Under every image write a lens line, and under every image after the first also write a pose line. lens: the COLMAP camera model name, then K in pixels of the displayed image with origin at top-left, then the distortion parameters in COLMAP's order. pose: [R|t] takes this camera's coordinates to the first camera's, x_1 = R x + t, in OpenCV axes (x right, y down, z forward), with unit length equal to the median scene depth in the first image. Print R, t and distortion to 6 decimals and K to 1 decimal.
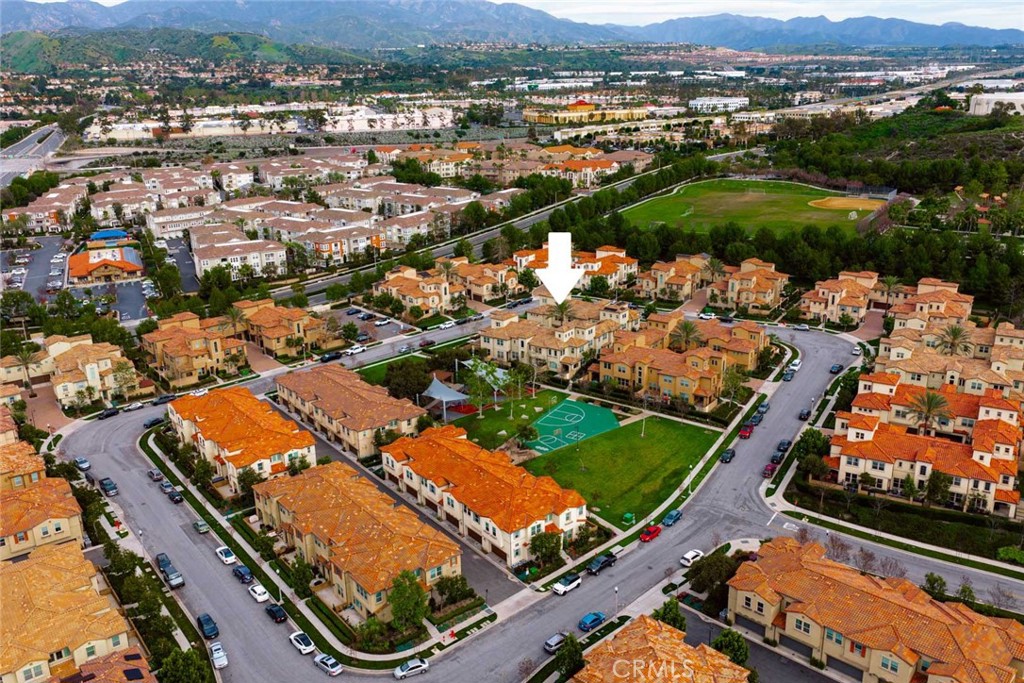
lens RADIAL K [[844.8, 0, 512.0], [0, 844.8, 341.5], [0, 0, 1]] dist [0.006174, -0.010023]
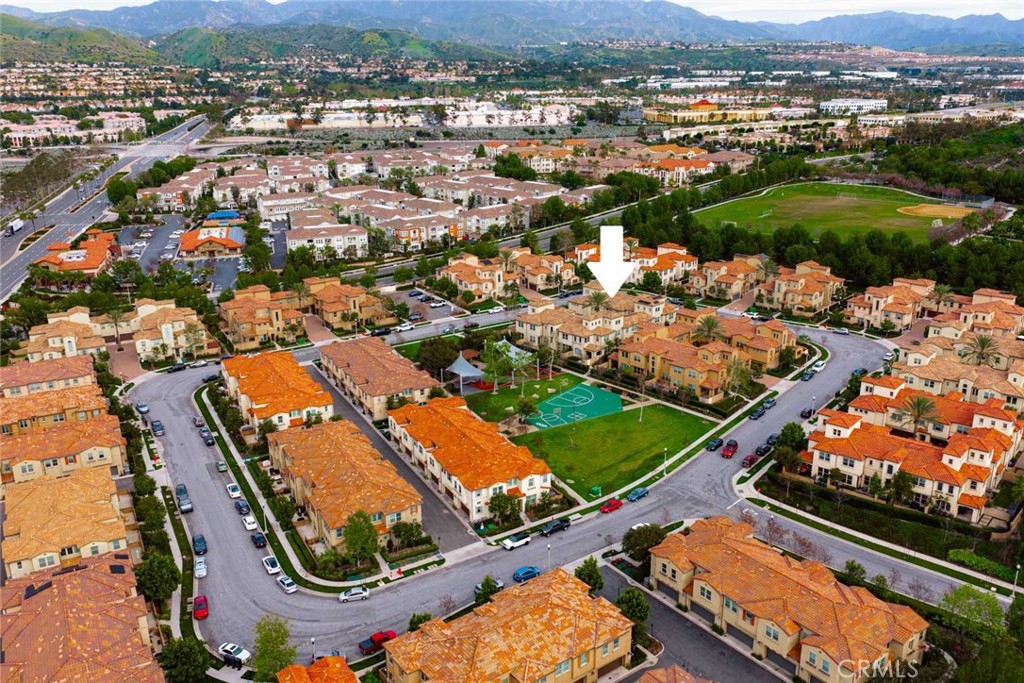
lens RADIAL K [[844.8, 0, 512.0], [0, 844.8, 341.5], [0, 0, 1]] dist [0.006174, -0.010023]
pose [[0.986598, 0.059906, -0.151773, 0.113895], [-0.059479, 0.998202, 0.007351, 0.011606], [0.151941, 0.001775, 0.988388, -0.044642]]
